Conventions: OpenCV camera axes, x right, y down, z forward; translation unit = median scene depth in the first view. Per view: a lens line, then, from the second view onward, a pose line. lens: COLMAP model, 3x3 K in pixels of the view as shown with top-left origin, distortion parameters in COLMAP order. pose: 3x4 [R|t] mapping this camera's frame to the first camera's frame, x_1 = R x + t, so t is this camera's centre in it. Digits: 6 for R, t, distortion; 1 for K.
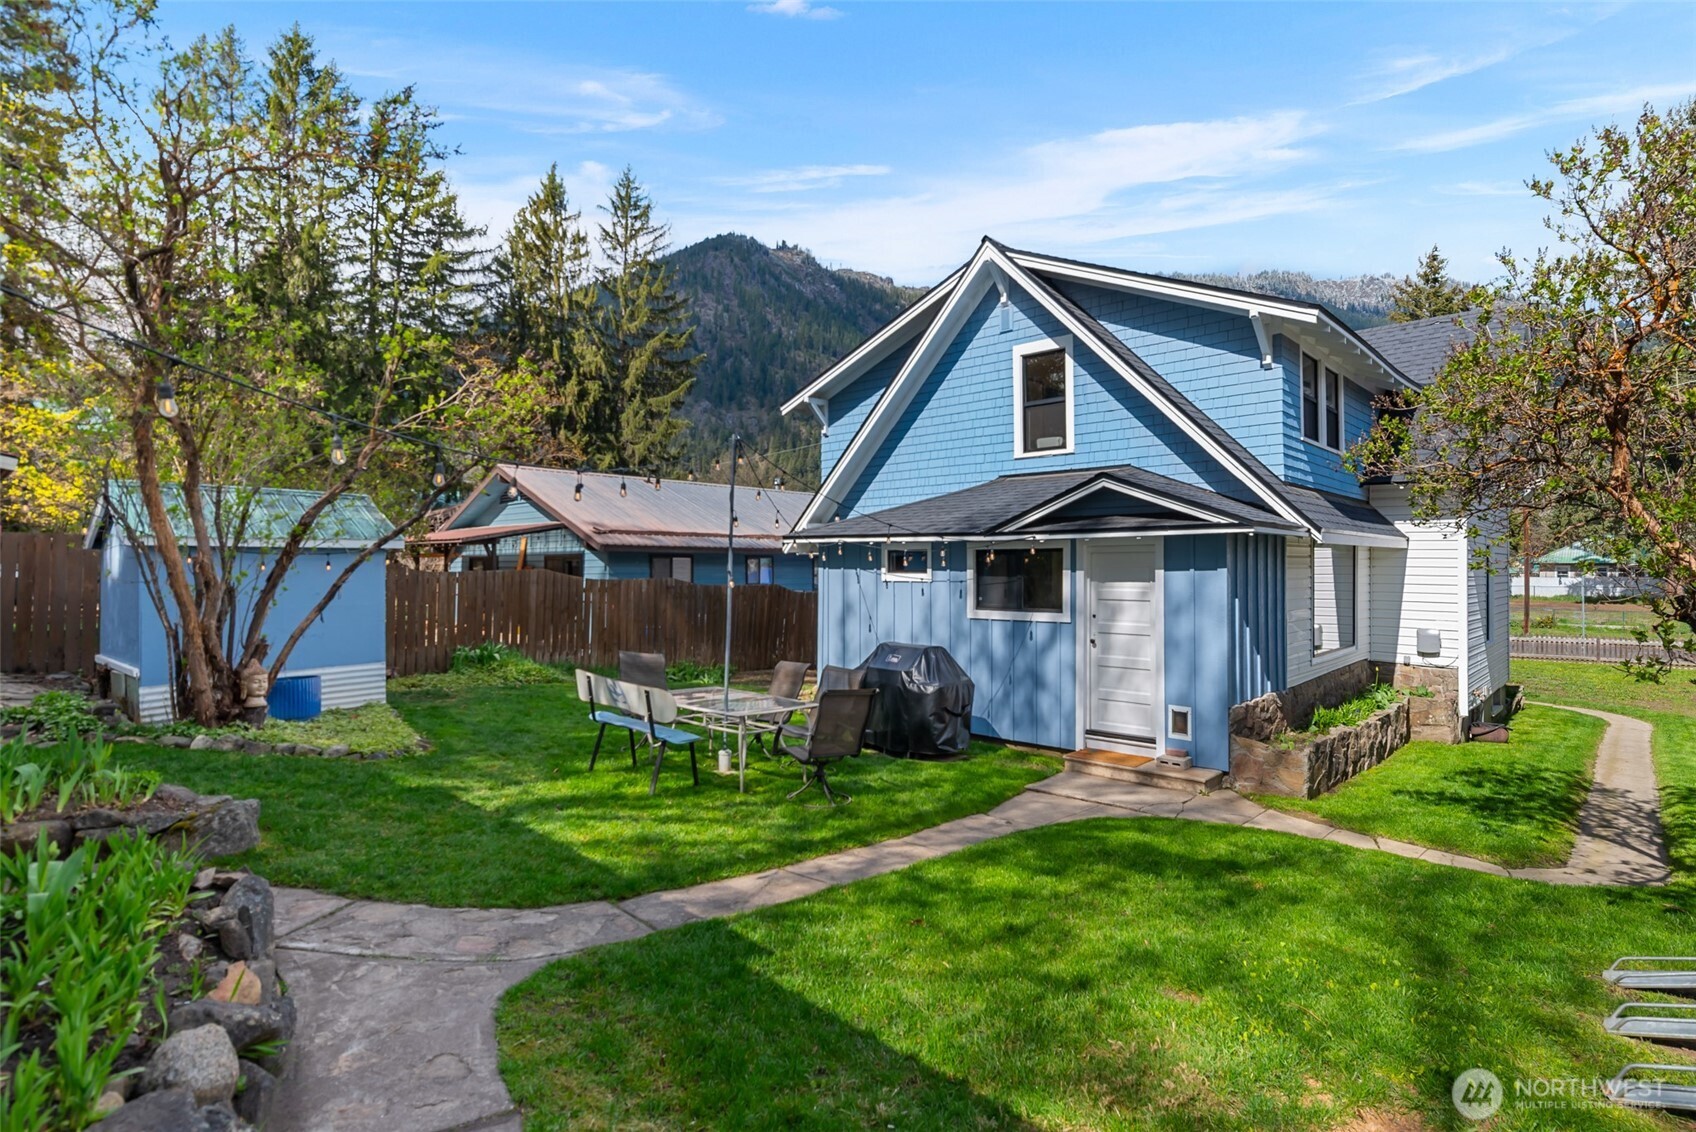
lens RADIAL K [[843.0, 0, 848.0], [0, 843.0, 566.0], [0, 0, 1]] dist [-0.002449, -0.000981]
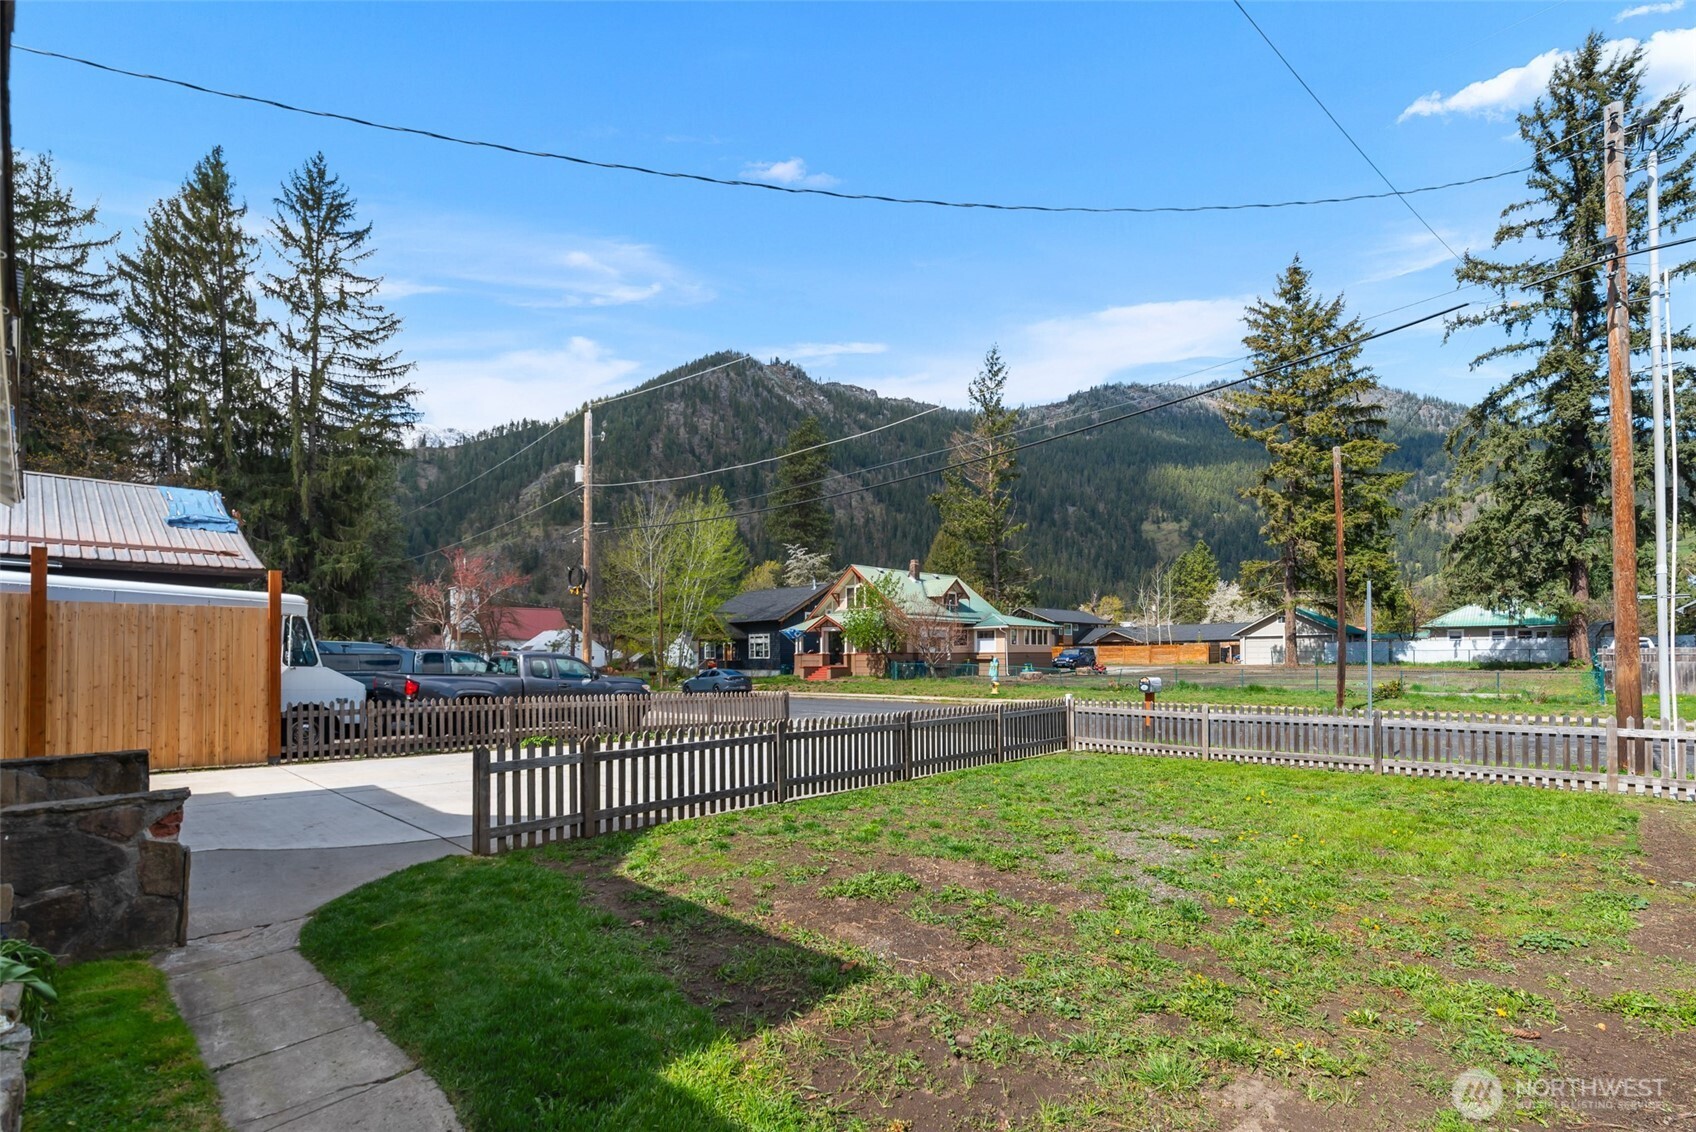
lens RADIAL K [[761.0, 0, 845.8], [0, 761.0, 647.1], [0, 0, 1]] dist [0.002642, 0.000098]
pose [[0.999940, -0.010373, 0.003449, 0.294928], [0.010395, 0.999925, -0.006442, 0.024085], [-0.003382, 0.006477, 0.999973, 0.288596]]
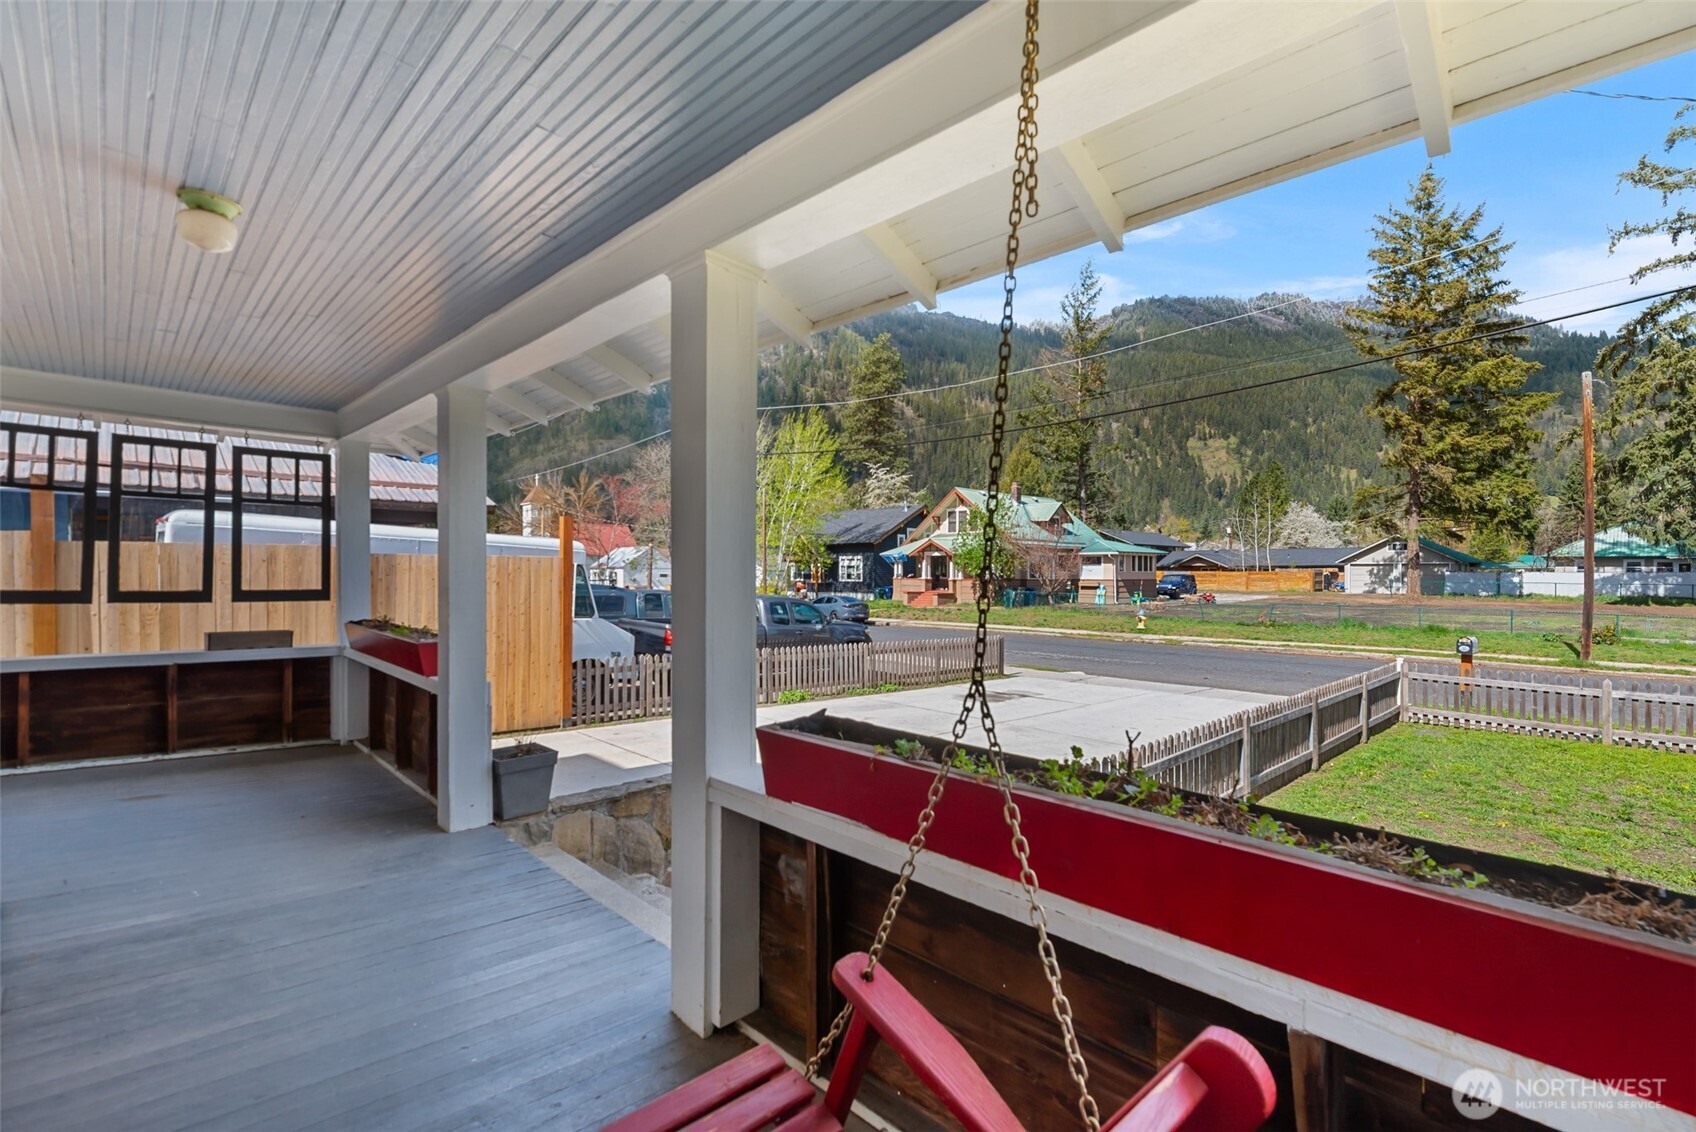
lens RADIAL K [[758.6, 0, 845.1], [0, 758.6, 575.8], [0, 0, 1]] dist [-0.000490, 0.000104]
pose [[0.999005, 0.002576, -0.044525, 0.217612], [-0.002059, 0.999930, 0.011654, 0.012673], [0.044552, -0.011551, 0.998940, 0.310092]]
